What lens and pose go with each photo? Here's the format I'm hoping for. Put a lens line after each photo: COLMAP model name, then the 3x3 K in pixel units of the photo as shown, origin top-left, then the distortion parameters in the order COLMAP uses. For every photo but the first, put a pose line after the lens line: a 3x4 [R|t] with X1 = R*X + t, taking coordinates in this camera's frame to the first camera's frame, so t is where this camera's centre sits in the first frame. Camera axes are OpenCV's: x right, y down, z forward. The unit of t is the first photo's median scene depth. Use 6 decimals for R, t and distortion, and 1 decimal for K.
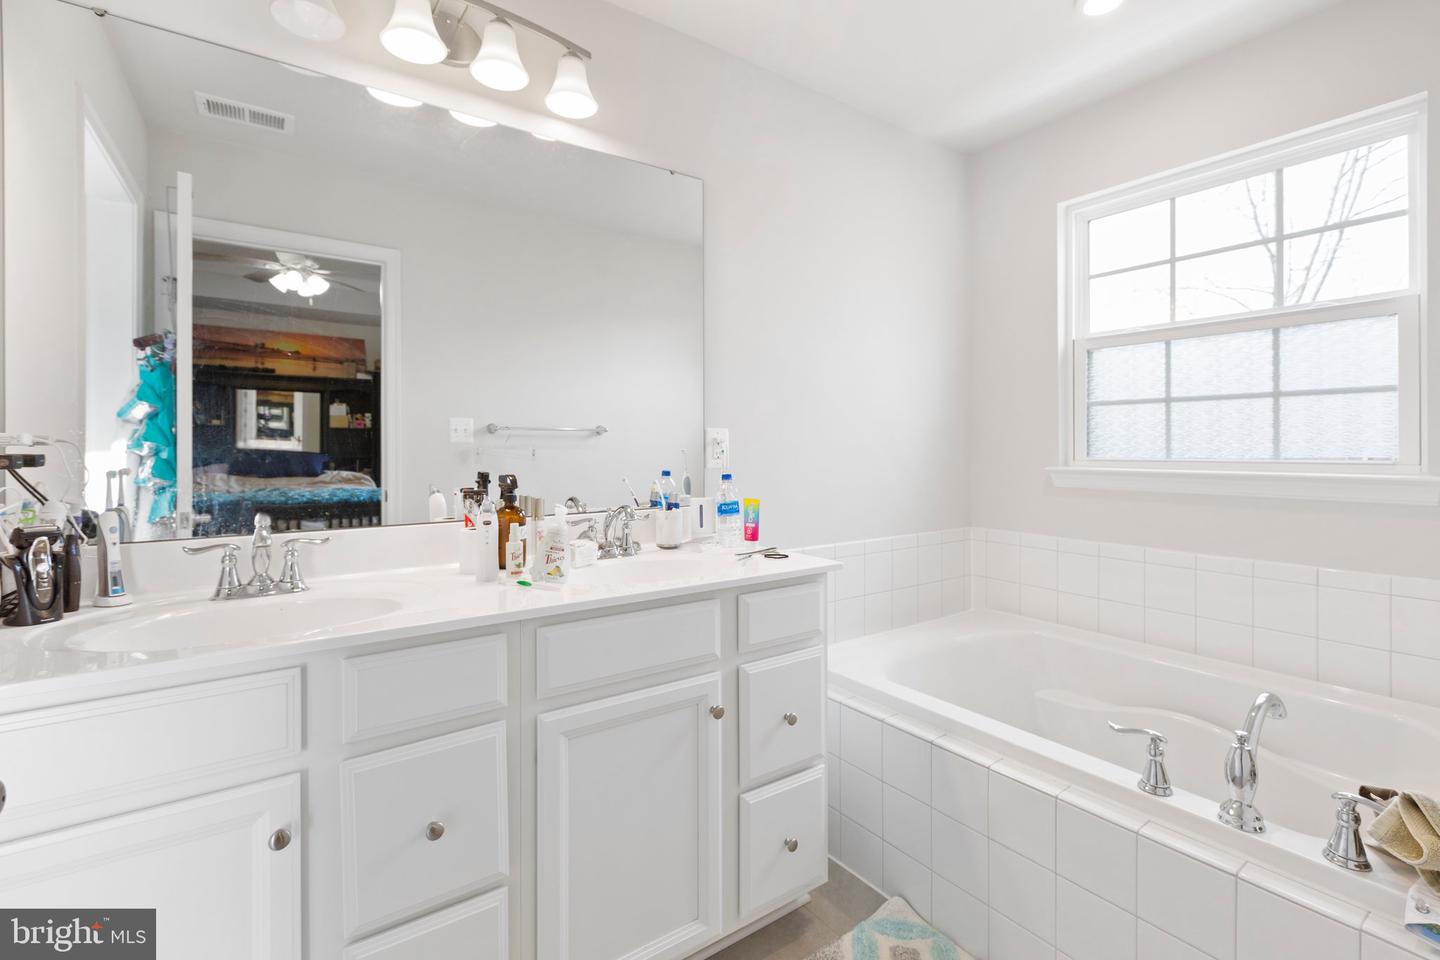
lens RADIAL K [[651.4, 0, 725.5], [0, 651.4, 451.8], [0, 0, 1]] dist [0.001179, -0.000149]
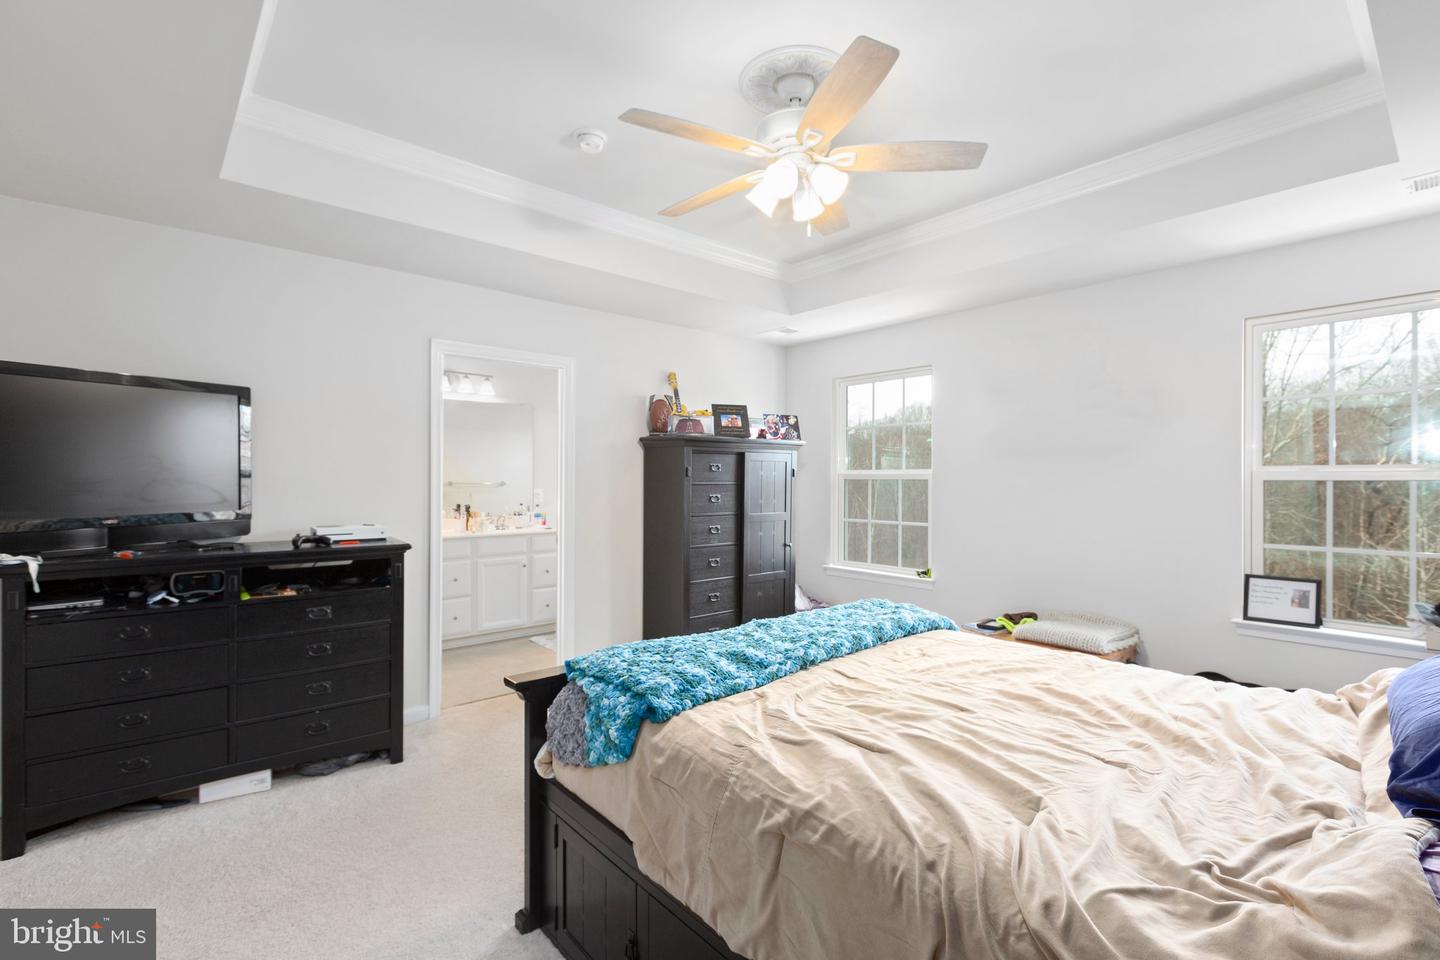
lens RADIAL K [[651.4, 0, 719.7], [0, 651.4, 481.1], [0, 0, 1]] dist [0.001179, -0.000149]
pose [[0.995069, 0.003886, 0.099105, 0.700193], [-0.003748, 0.999992, -0.001572, -0.096022], [-0.099110, 0.001192, 0.995076, -2.752750]]
